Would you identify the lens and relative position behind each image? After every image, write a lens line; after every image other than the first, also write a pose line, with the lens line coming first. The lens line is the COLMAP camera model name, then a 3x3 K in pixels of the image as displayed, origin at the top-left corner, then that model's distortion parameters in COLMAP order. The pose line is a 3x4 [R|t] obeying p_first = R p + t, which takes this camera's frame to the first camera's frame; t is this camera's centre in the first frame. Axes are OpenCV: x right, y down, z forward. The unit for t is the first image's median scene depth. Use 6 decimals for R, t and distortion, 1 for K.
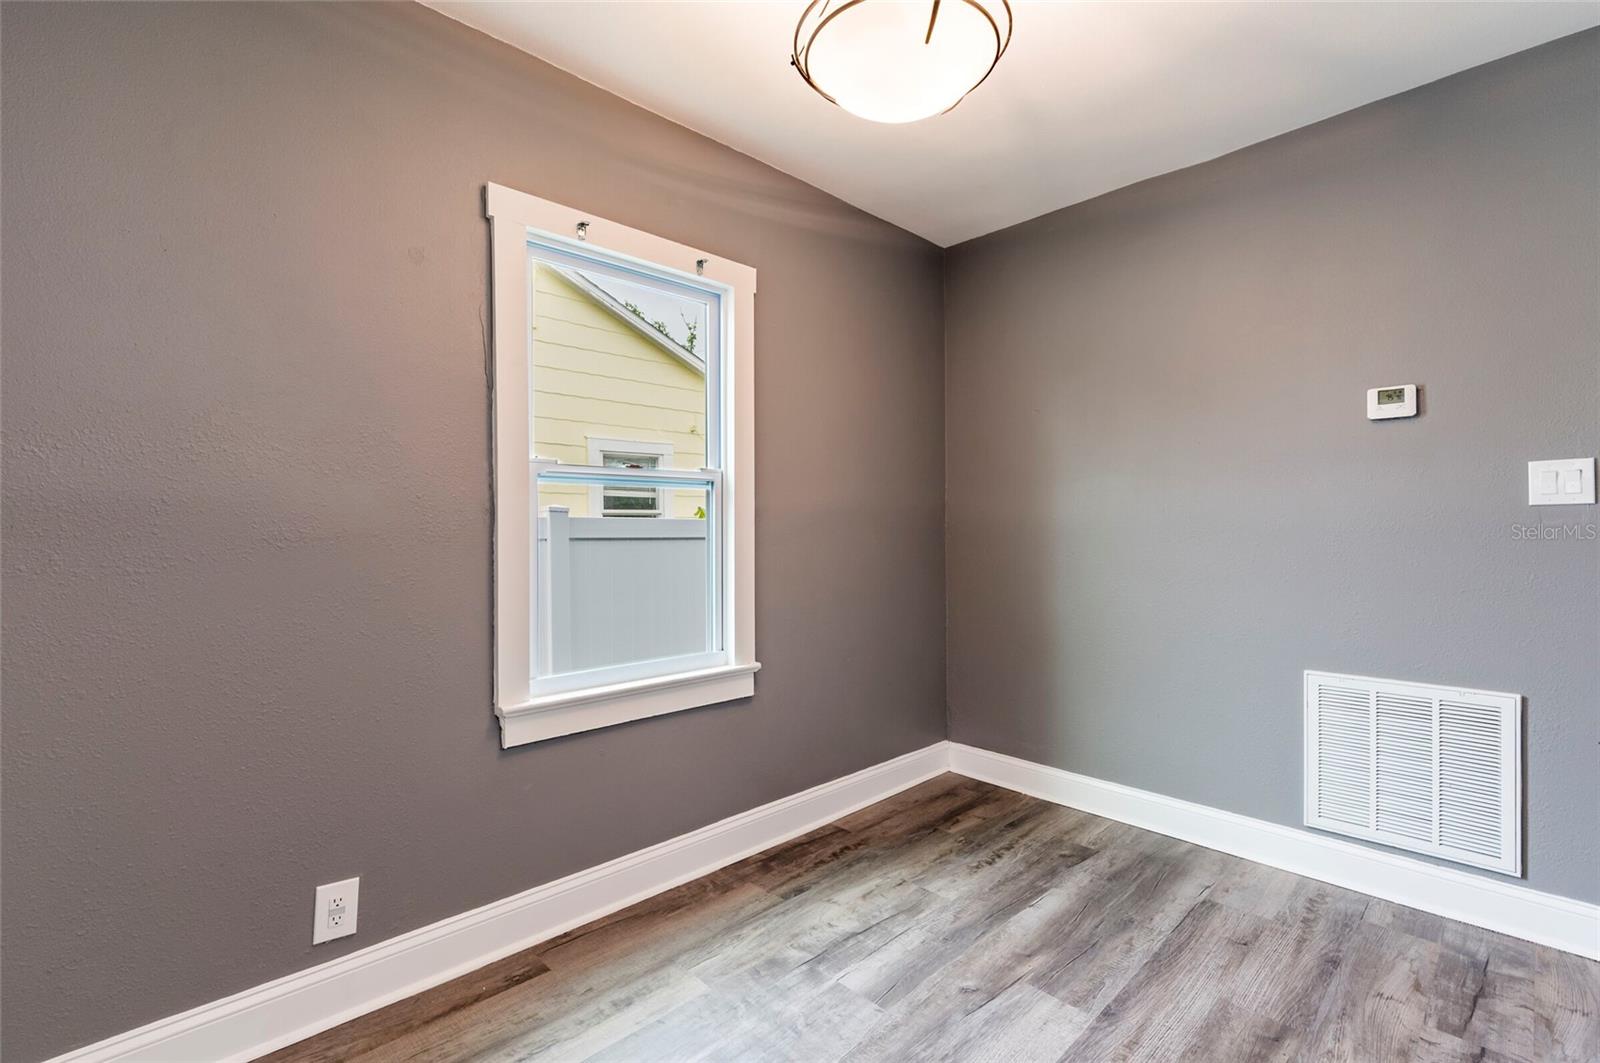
lens RADIAL K [[715.1, 0, 801.2], [0, 715.1, 527.9], [0, 0, 1]] dist [-0.001082, -0.000526]
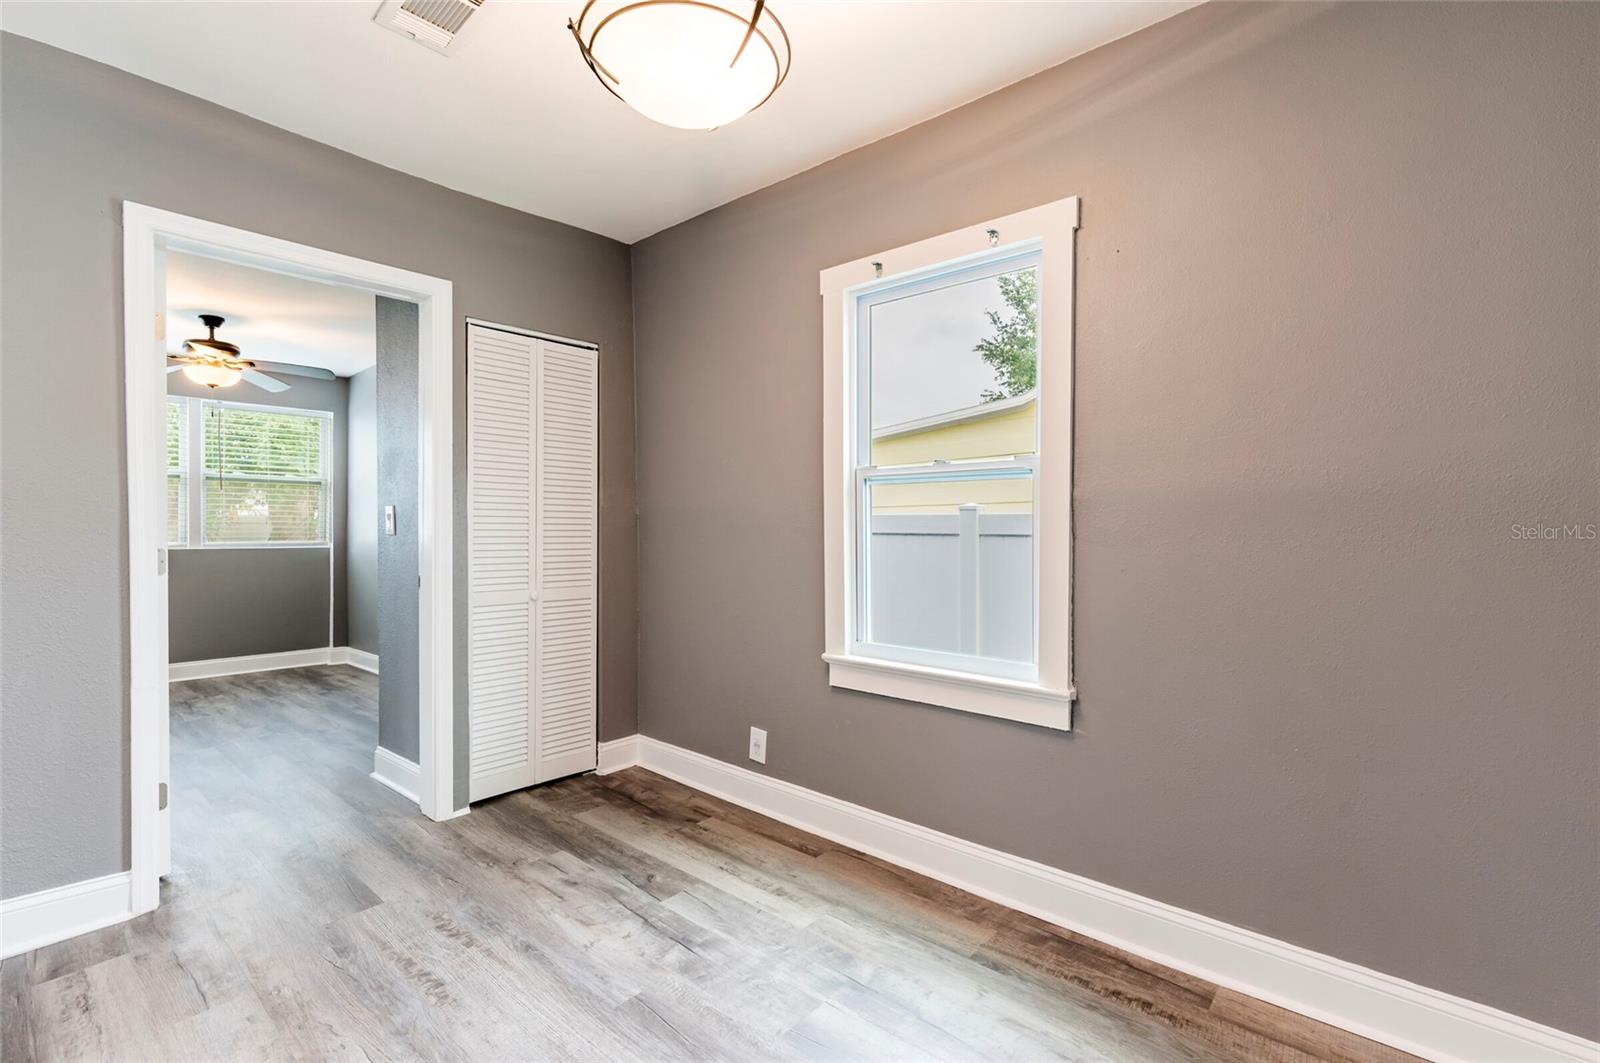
lens RADIAL K [[701.0, 0, 807.5], [0, 701.0, 528.7], [0, 0, 1]] dist [-0.004491, -0.000270]
pose [[0.102094, 0.007059, -0.994750, 0.886623], [-0.003561, 0.999971, 0.006731, 0.004012], [0.994768, 0.002855, 0.102116, 0.815111]]
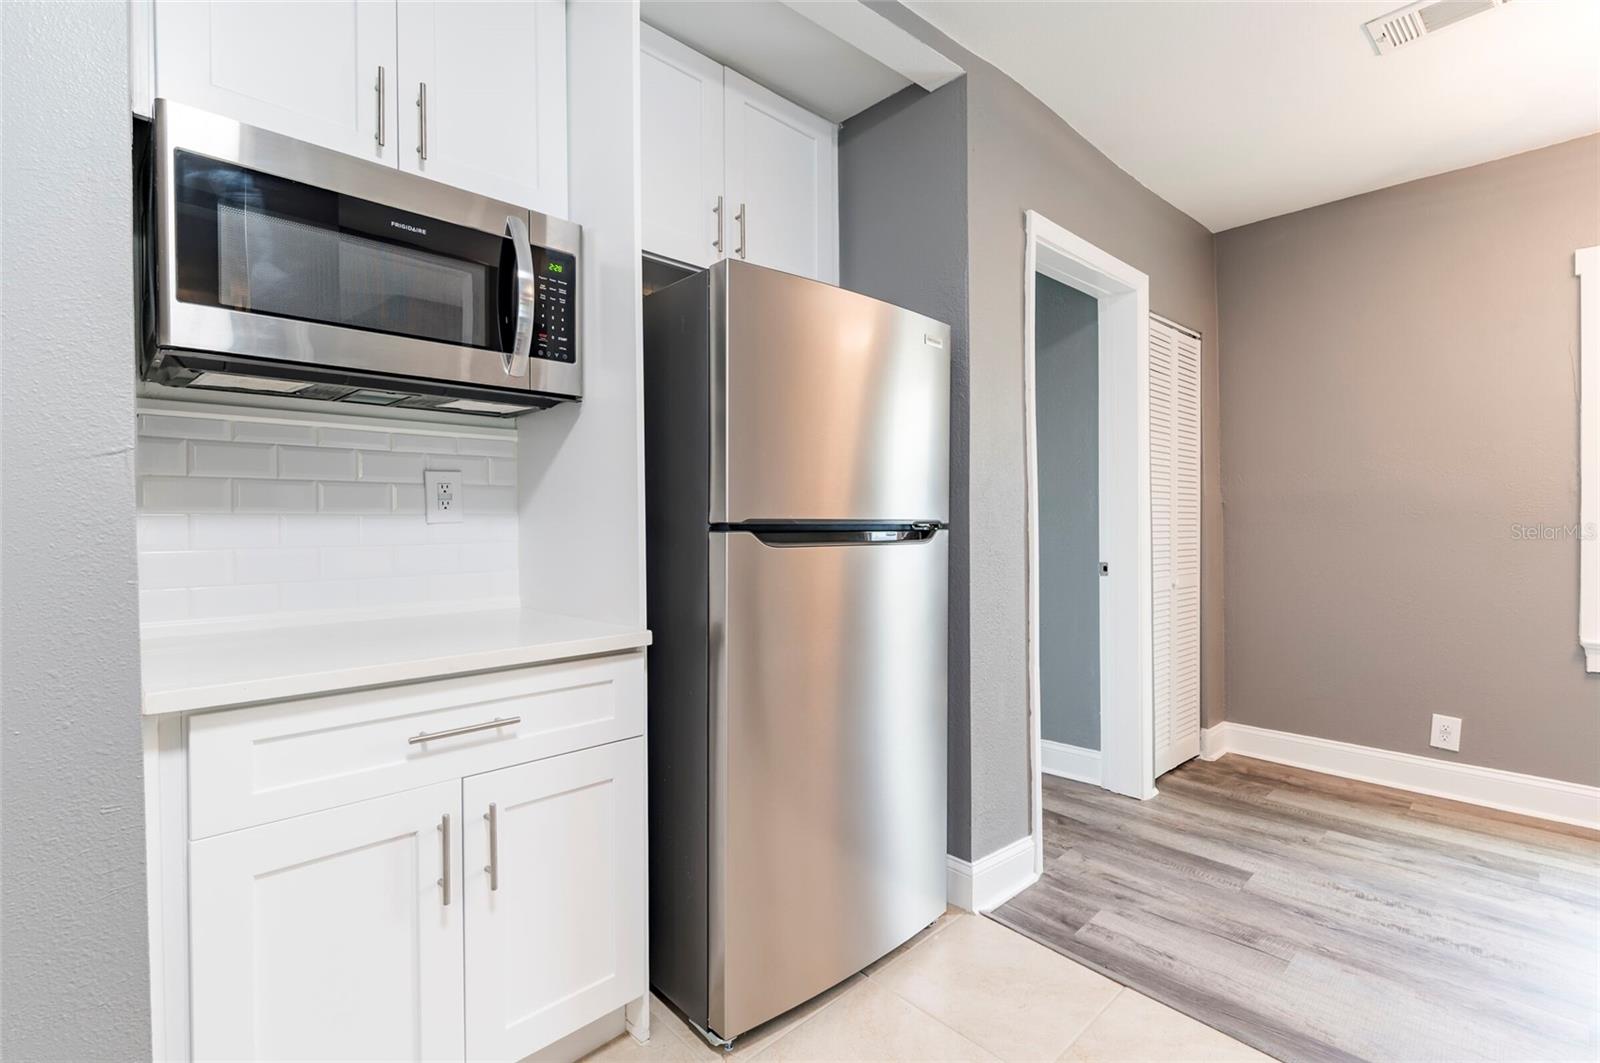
lens RADIAL K [[722.6, 0, 809.7], [0, 722.6, 529.4], [0, 0, 1]] dist [-0.001197, 0.000191]
pose [[0.009204, 0.014749, -0.999849, 0.900223], [0.006105, 0.999872, 0.014805, 0.015566], [0.999939, -0.006241, 0.009113, -0.451594]]
